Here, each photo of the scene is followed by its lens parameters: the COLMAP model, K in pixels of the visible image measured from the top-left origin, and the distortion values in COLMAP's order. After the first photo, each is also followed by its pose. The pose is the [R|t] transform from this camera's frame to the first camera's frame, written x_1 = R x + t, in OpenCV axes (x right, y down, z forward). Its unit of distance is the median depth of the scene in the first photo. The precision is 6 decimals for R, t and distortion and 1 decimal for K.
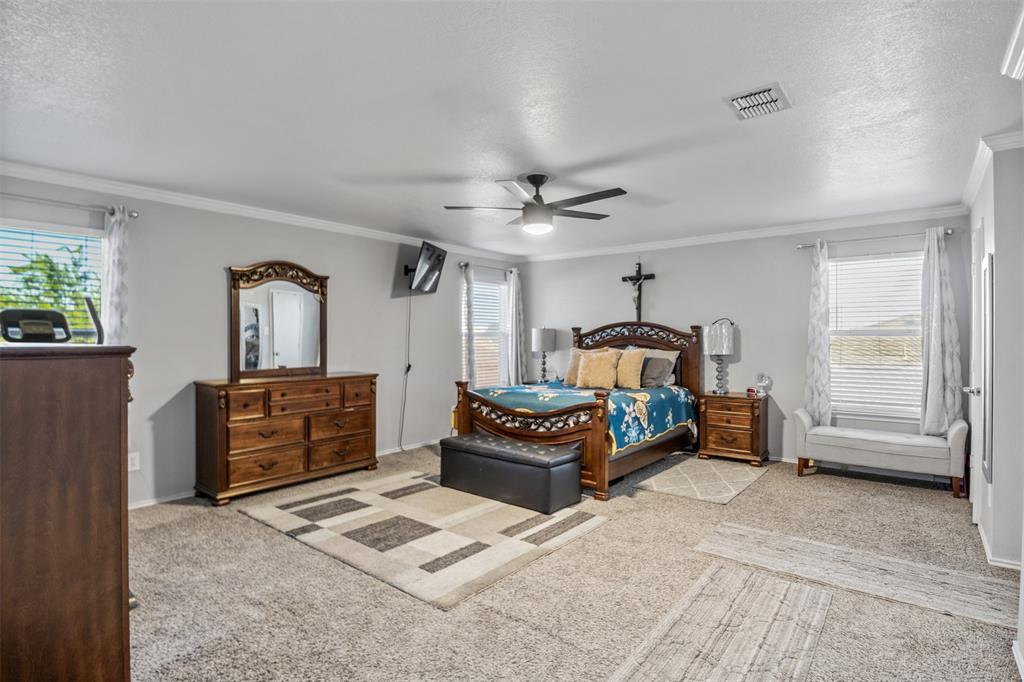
lens RADIAL K [[522.6, 0, 514.2], [0, 522.6, 335.1], [0, 0, 1]] dist [-0.026045, -0.000688]
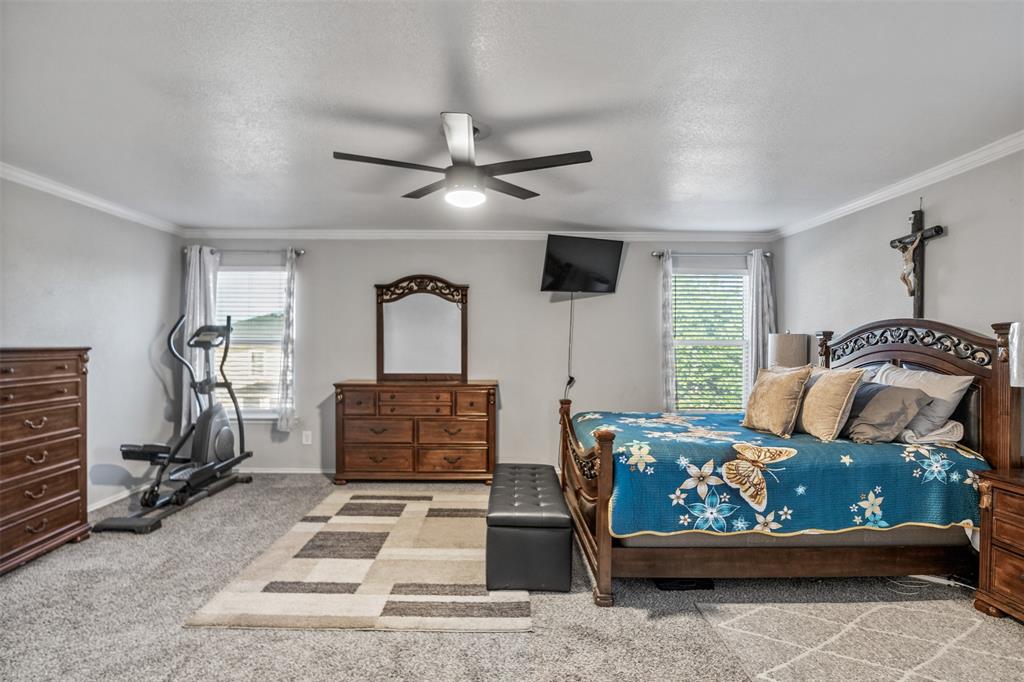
lens RADIAL K [[522.6, 0, 510.4], [0, 522.6, 347.0], [0, 0, 1]] dist [-0.026045, -0.000688]
pose [[0.631968, 0.005124, -0.774978, 0.539282], [-0.003619, 0.999987, 0.003661, 0.004377], [0.774986, 0.000491, 0.631978, 0.476353]]
